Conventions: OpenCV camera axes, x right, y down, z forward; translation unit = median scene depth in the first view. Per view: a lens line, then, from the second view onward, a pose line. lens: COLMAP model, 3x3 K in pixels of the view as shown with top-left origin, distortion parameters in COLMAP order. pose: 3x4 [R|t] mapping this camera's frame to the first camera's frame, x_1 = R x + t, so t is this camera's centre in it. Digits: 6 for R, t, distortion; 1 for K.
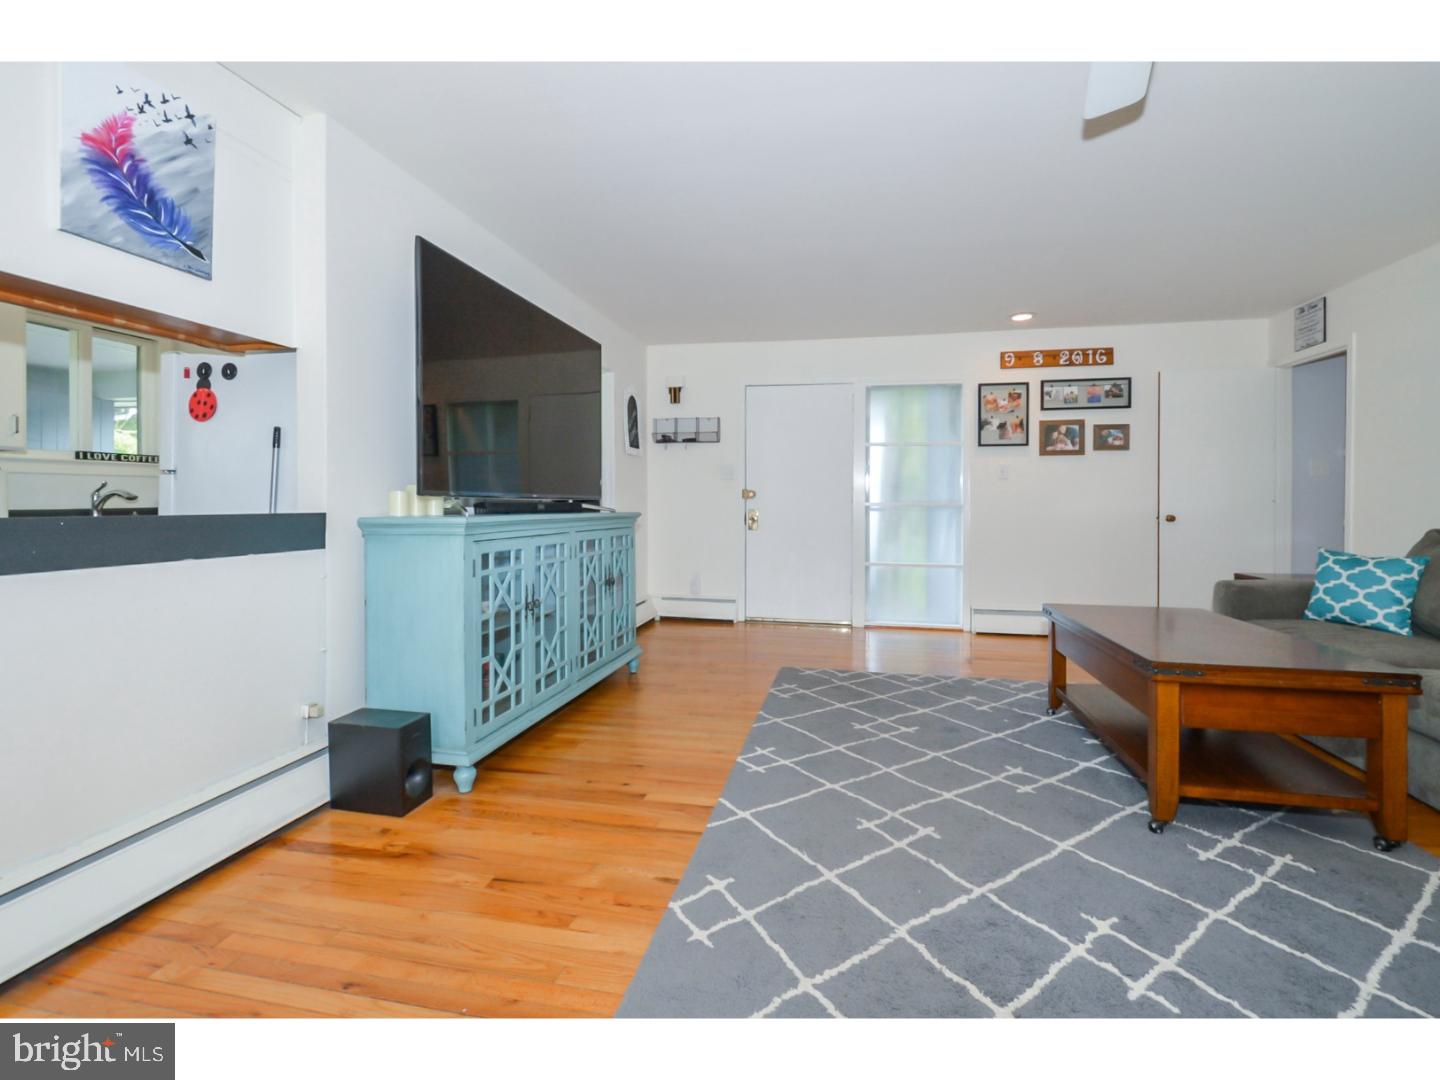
lens RADIAL K [[665.1, 0, 737.7], [0, 665.1, 533.2], [0, 0, 1]] dist [-0.002508, -0.001250]
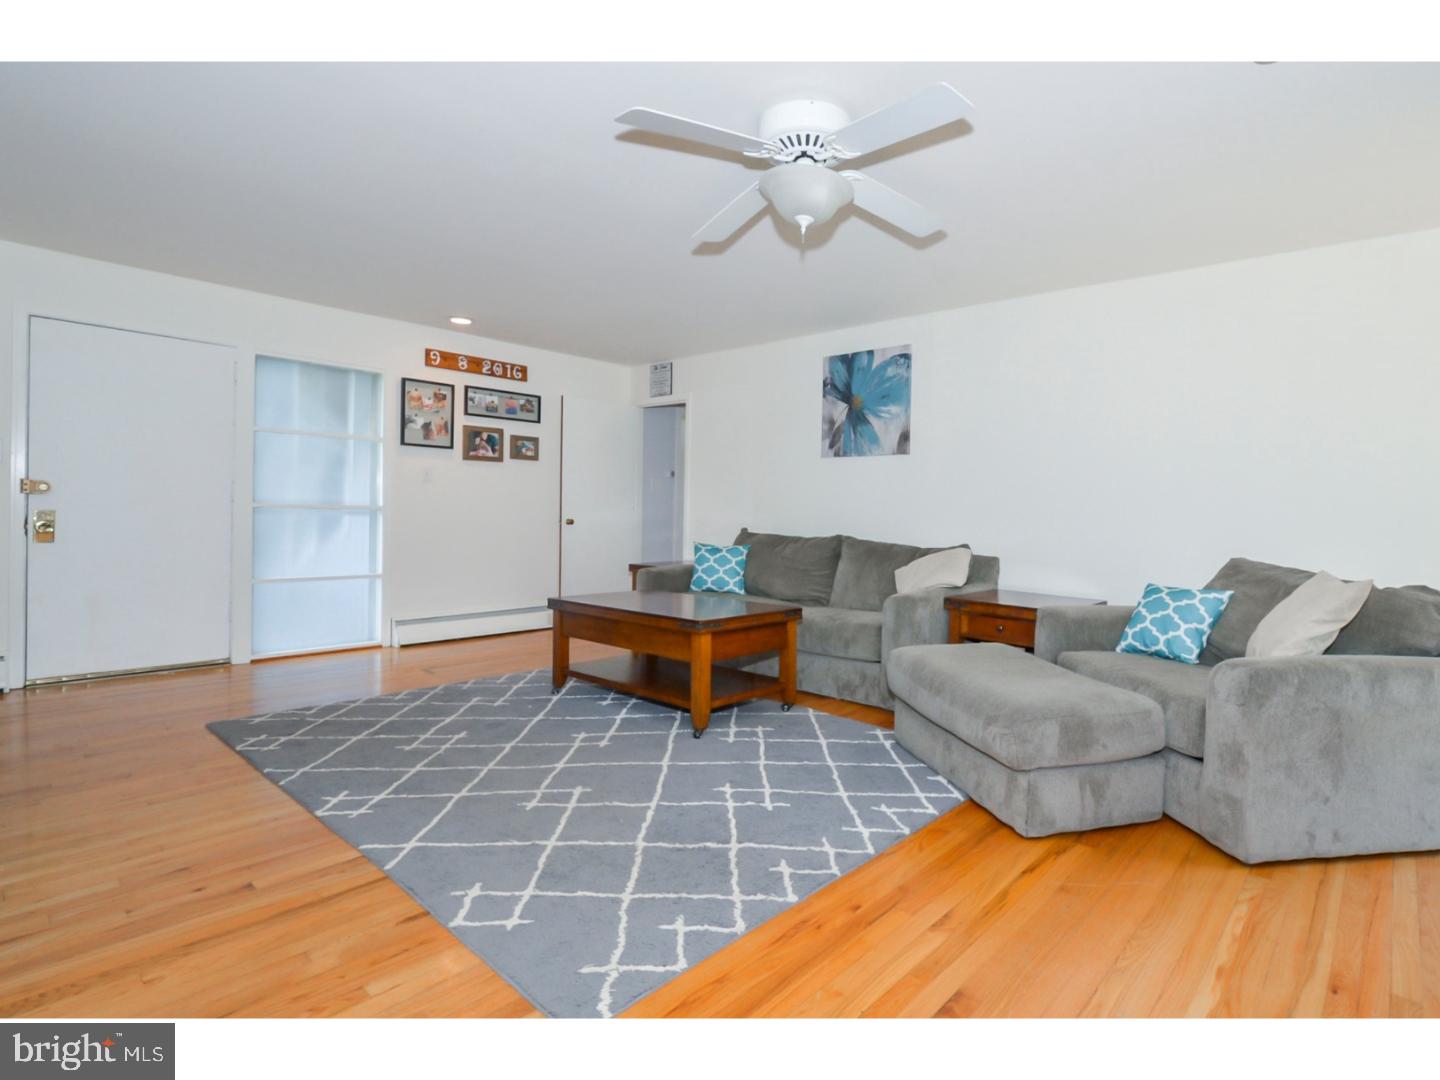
lens RADIAL K [[724.5, 0, 816.8], [0, 724.5, 574.4], [0, 0, 1]] dist [-0.002289, -0.000945]
pose [[0.461901, -0.068262, 0.884301, -0.415876], [0.022973, 0.997620, 0.065010, -0.003896], [-0.886634, -0.009714, 0.462369, 0.024840]]
